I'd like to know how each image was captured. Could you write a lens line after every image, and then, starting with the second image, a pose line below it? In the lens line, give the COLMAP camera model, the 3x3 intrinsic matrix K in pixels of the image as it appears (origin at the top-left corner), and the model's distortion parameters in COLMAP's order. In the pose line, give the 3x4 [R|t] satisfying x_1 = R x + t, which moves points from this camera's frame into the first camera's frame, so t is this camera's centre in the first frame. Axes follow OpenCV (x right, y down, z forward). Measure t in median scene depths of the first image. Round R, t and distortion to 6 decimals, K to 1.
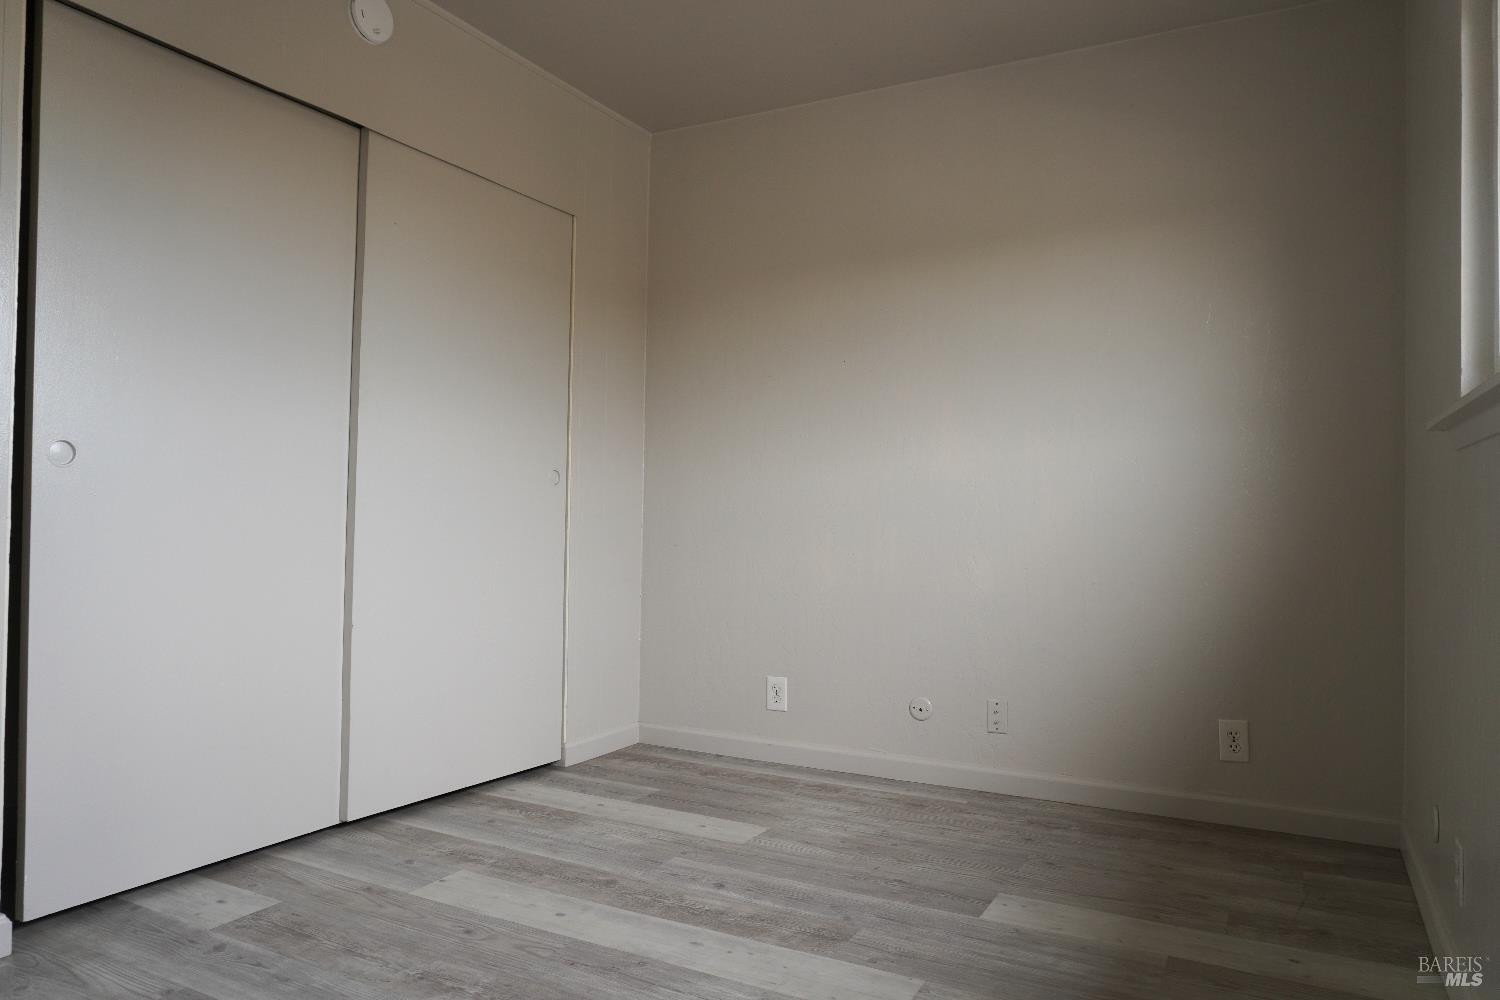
lens RADIAL K [[1001.1, 0, 753.6], [0, 1001.1, 502.6], [0, 0, 1]] dist [-0.051273, 0.036705]
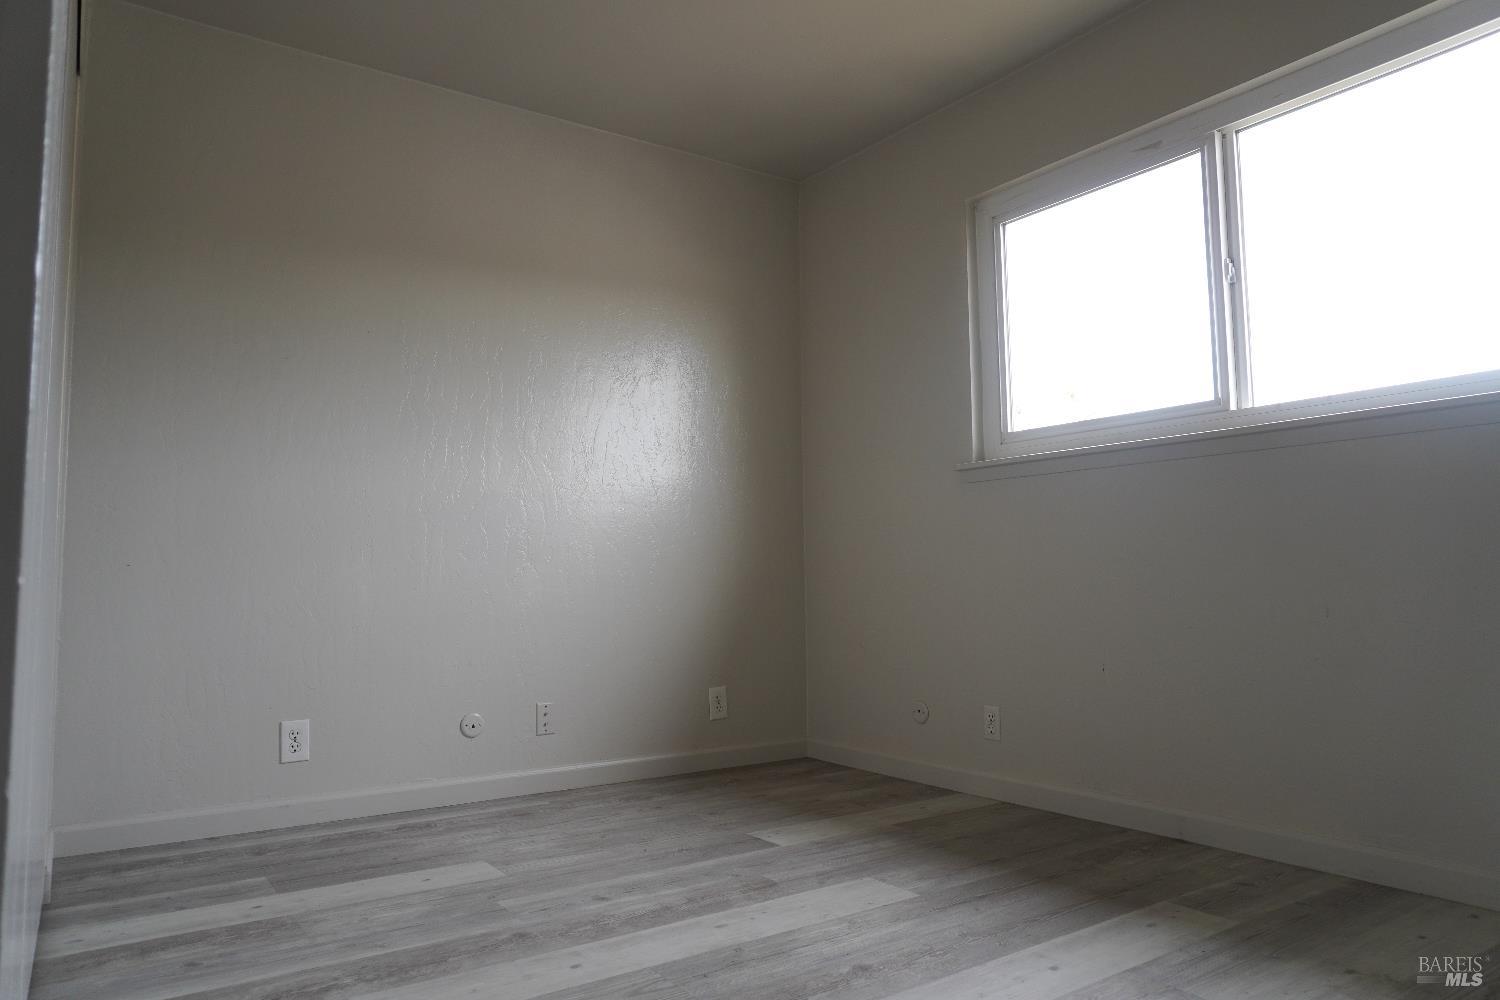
lens RADIAL K [[971.0, 0, 798.4], [0, 971.0, 500.0], [0, 0, 1]] dist [-0.040789, 0.031327]
pose [[0.447417, 0.052352, 0.892792, -0.697472], [0.001171, 0.998250, -0.059122, 0.055201], [-0.894325, 0.027498, 0.446572, 0.368286]]
